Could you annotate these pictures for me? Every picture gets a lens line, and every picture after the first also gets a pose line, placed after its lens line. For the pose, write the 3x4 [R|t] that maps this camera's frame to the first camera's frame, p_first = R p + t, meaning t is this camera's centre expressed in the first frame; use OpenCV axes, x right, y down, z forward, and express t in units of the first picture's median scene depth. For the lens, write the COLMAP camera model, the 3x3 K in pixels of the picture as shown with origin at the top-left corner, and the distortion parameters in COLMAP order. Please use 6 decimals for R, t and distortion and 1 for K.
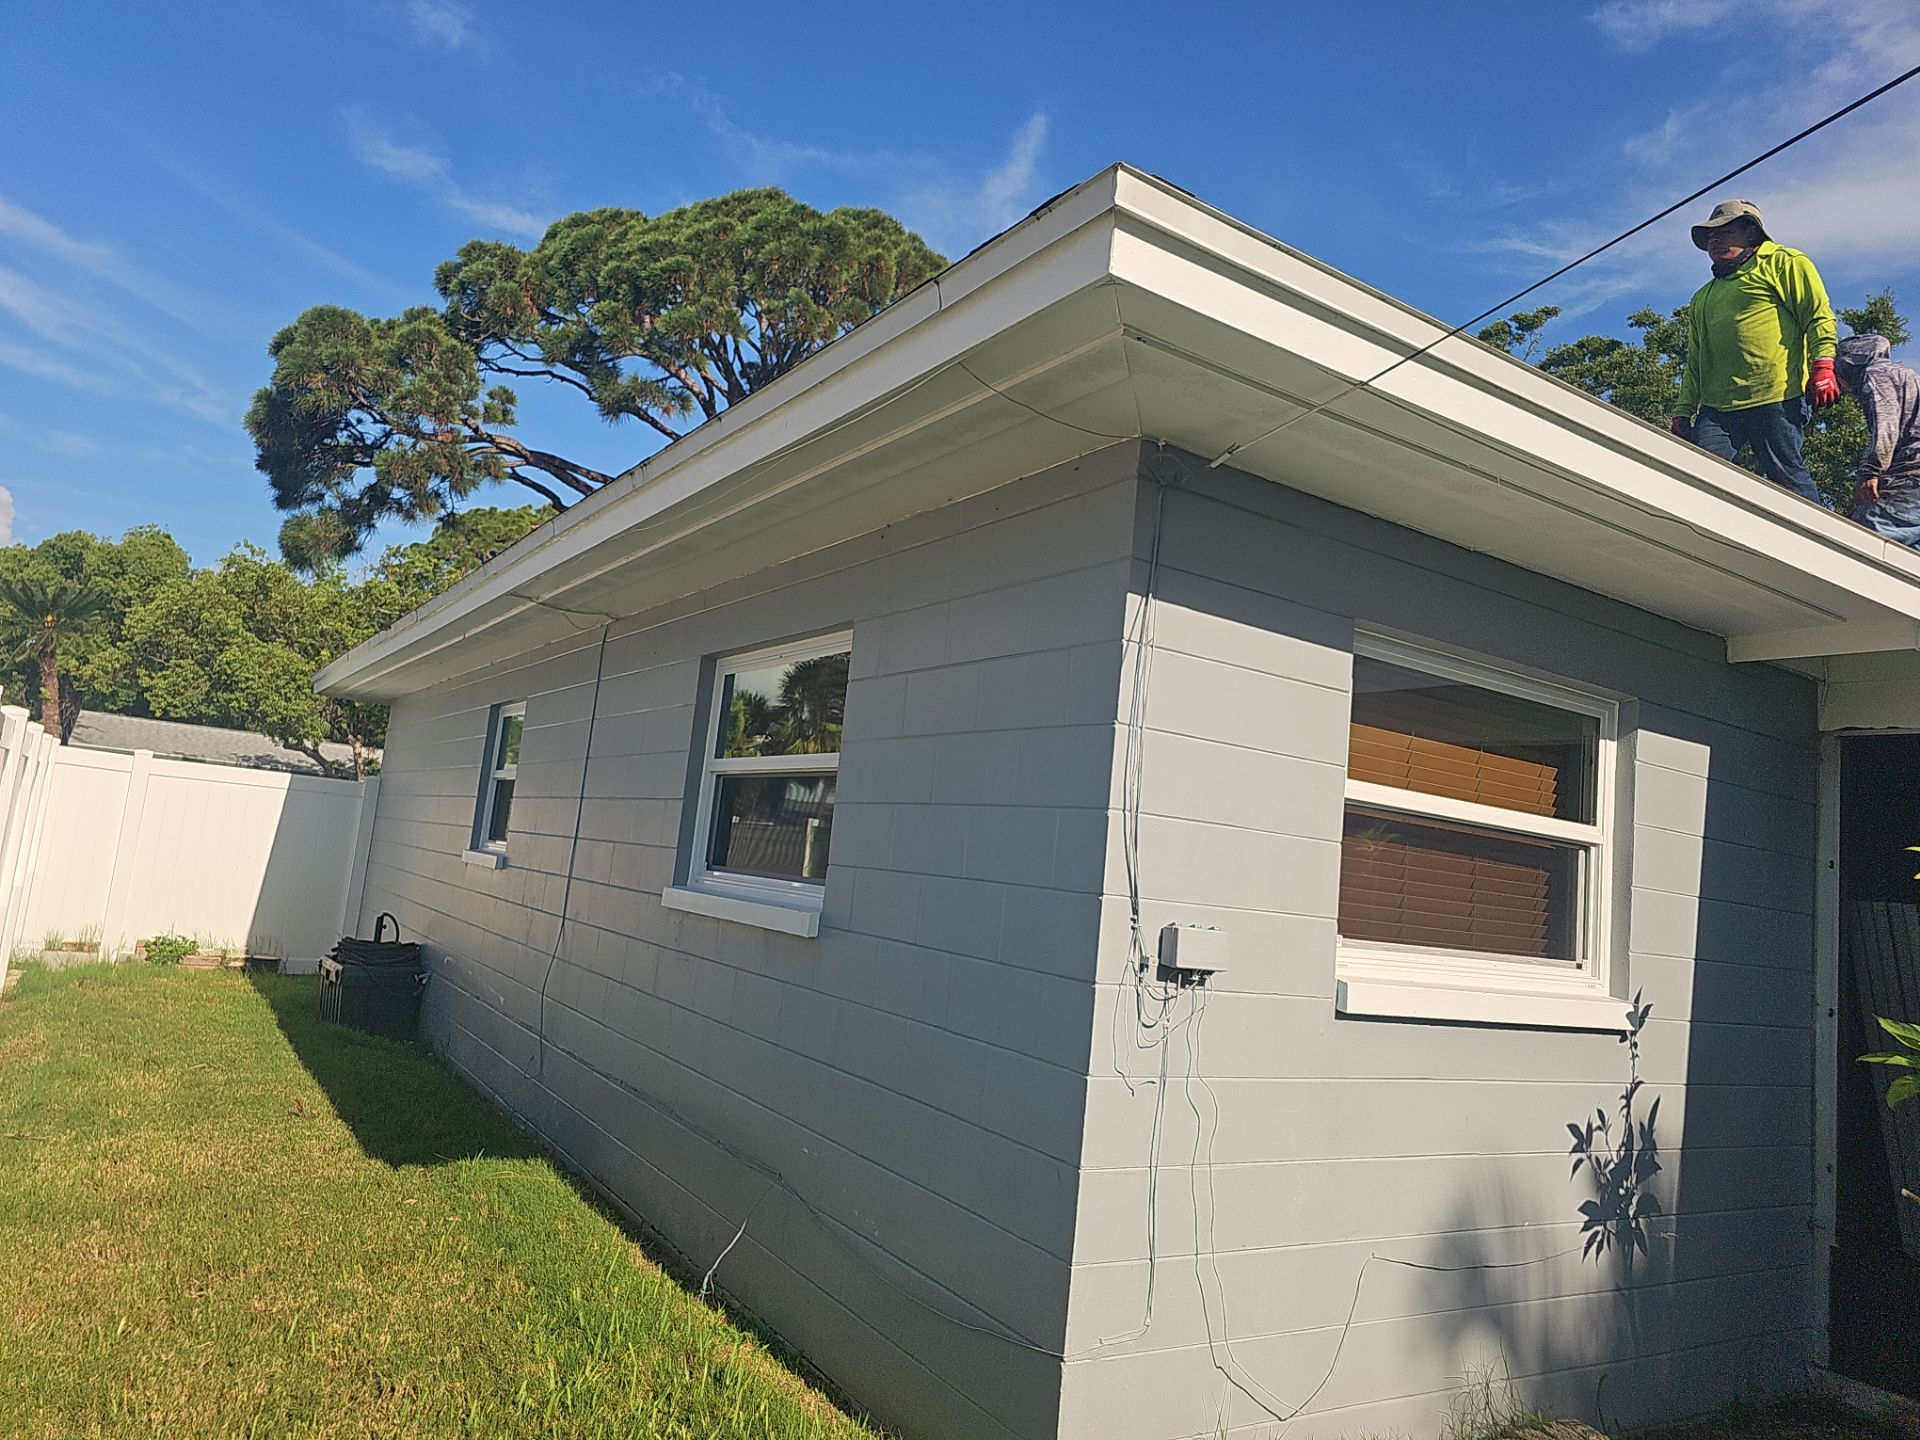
lens RADIAL K [[1260.7, 0, 923.0], [0, 1260.7, 702.1], [0, 0, 1]] dist [0.045953, -0.034732]
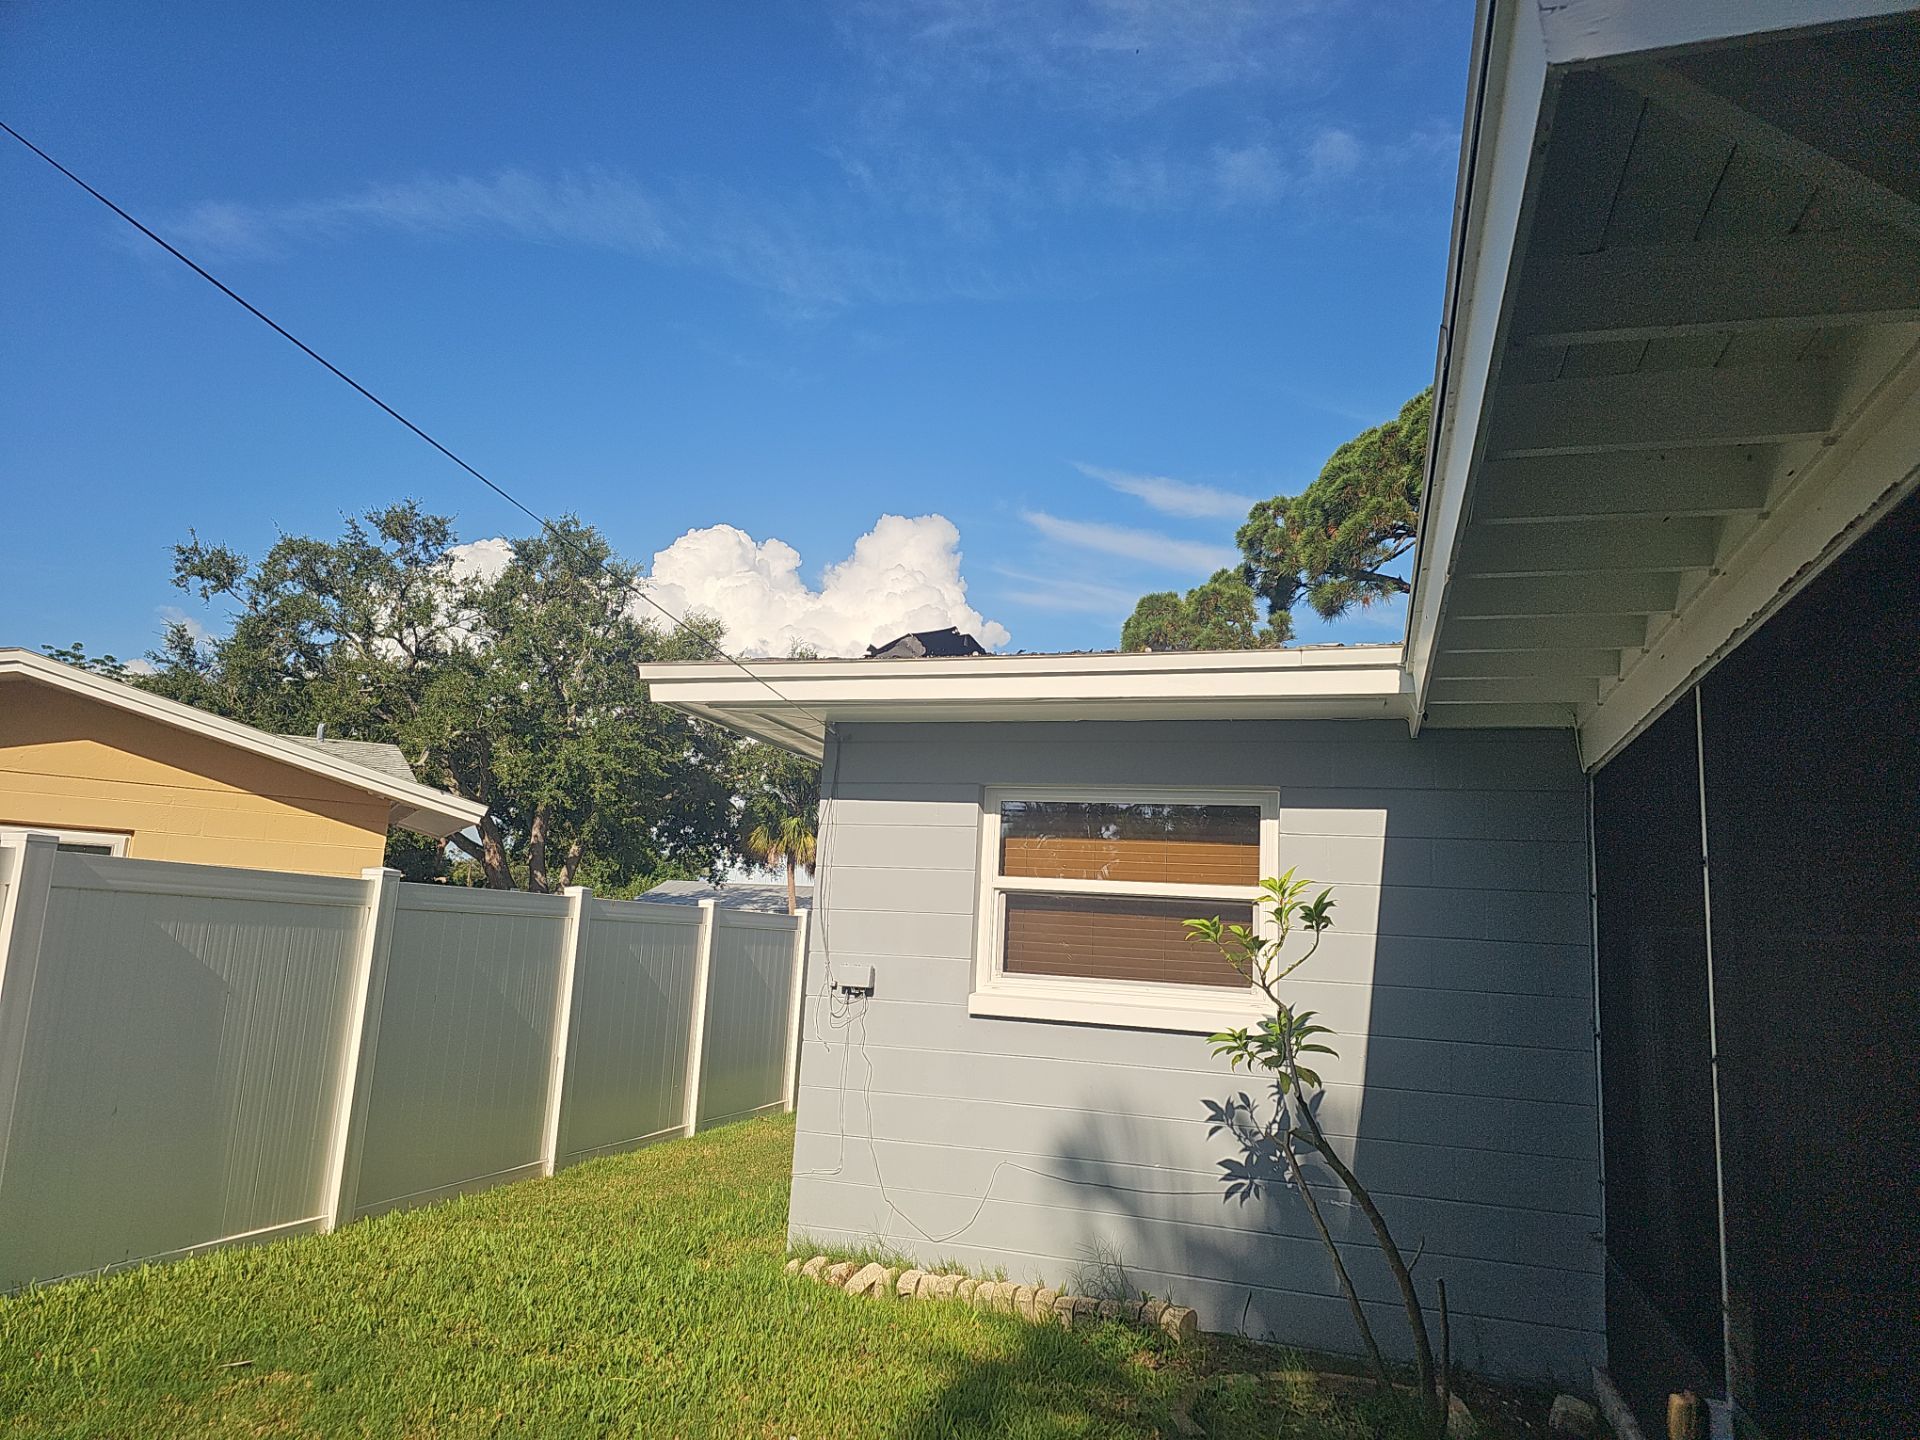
lens RADIAL K [[1260.7, 0, 923.0], [0, 1260.7, 702.1], [0, 0, 1]] dist [0.045953, -0.034732]
pose [[0.651287, -0.222275, -0.725547, 0.865911], [0.113750, 0.973931, -0.196261, 0.086282], [0.750257, 0.045291, 0.659593, -0.110182]]
